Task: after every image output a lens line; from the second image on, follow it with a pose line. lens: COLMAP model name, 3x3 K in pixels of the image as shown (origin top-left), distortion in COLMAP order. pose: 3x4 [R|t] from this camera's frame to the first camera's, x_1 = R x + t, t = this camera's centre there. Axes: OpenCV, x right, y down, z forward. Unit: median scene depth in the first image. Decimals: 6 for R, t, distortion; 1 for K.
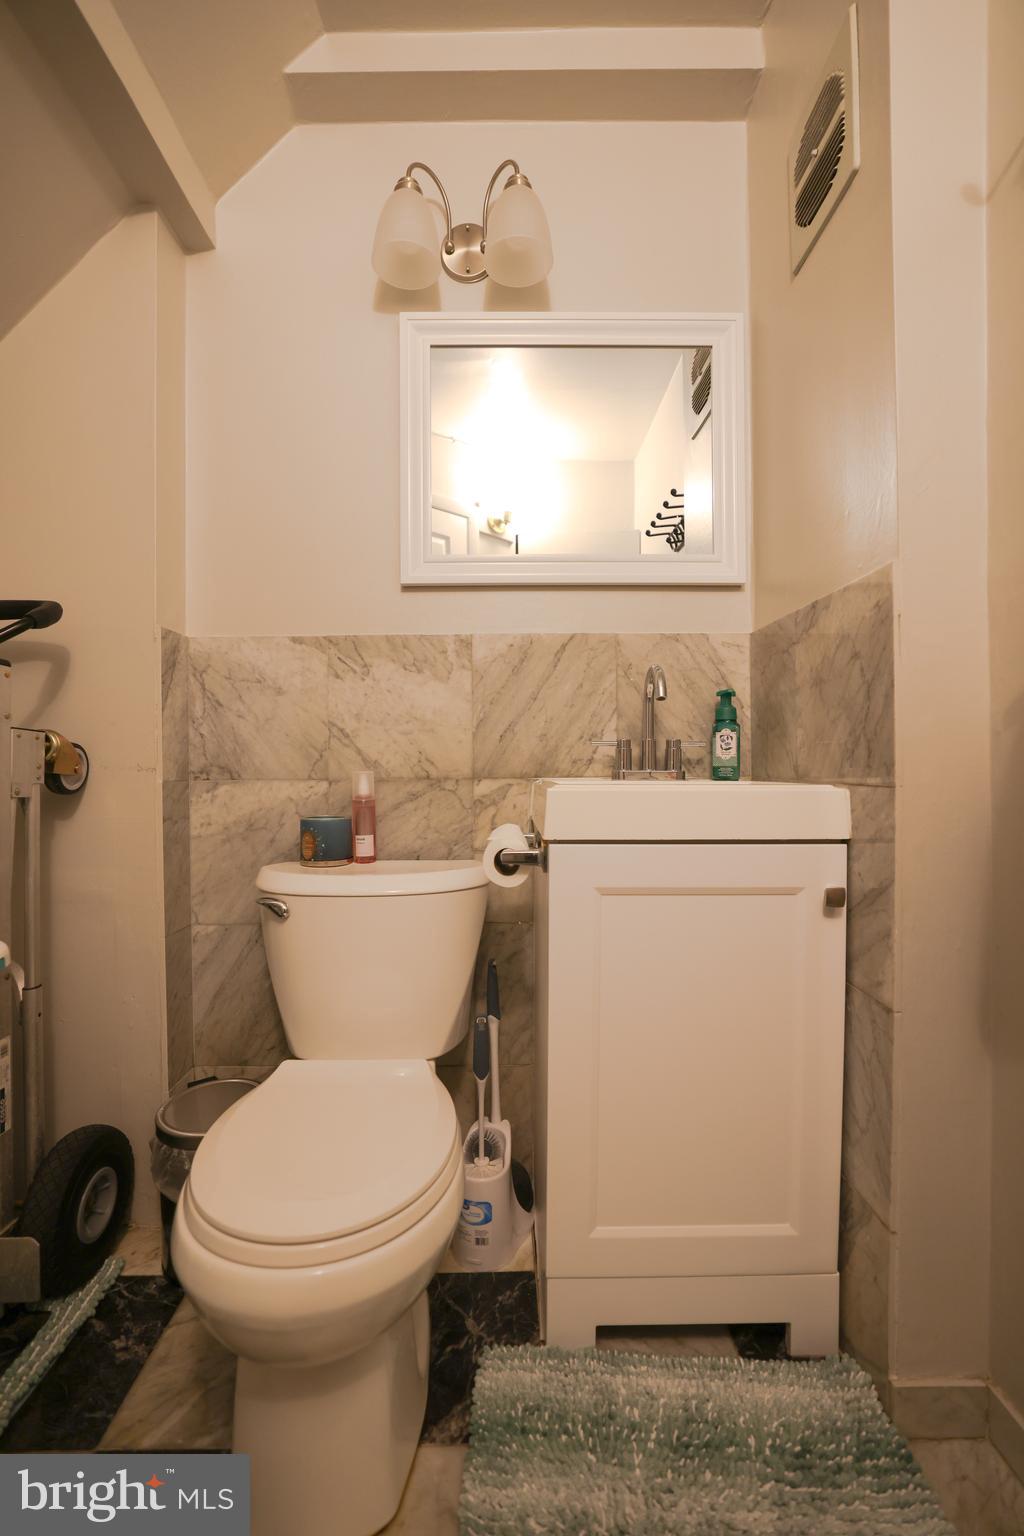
lens RADIAL K [[671.1, 0, 512.0], [0, 671.1, 768.0], [0, 0, 1]] dist [-0.041659, 0.014173]
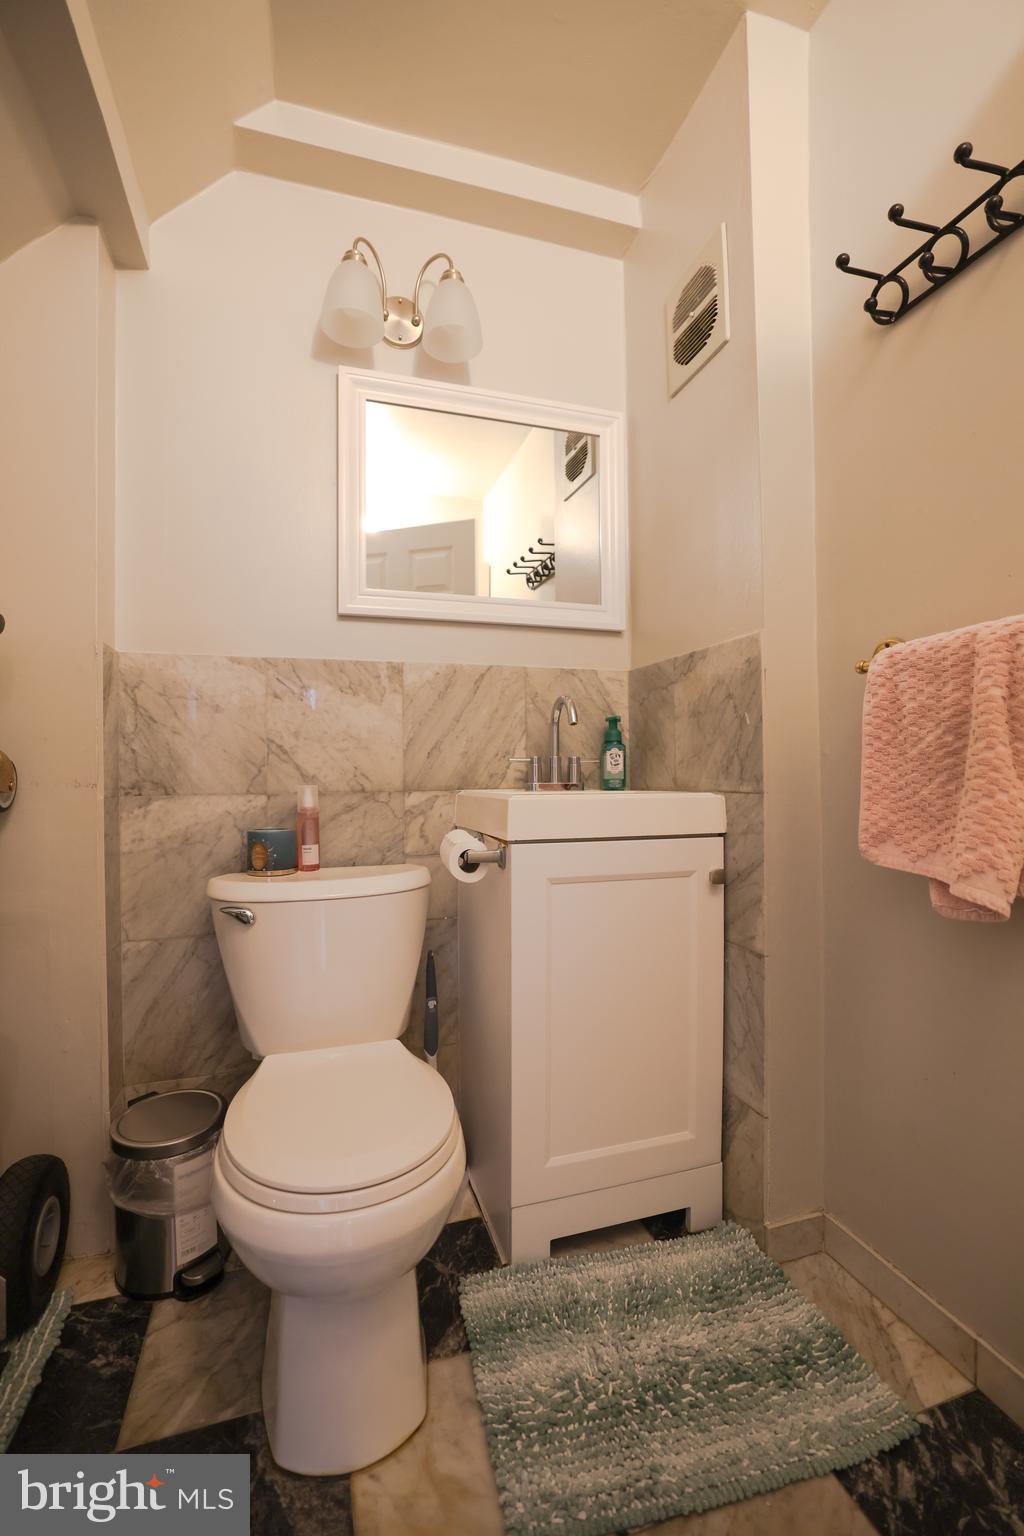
lens RADIAL K [[657.5, 0, 517.7], [0, 657.5, 769.6], [0, 0, 1]] dist [-0.045369, 0.016683]
pose [[0.955139, -0.001900, 0.296152, -0.219217], [0.006784, 0.999857, -0.015465, -0.002254], [-0.296080, 0.016781, 0.955016, -0.107018]]
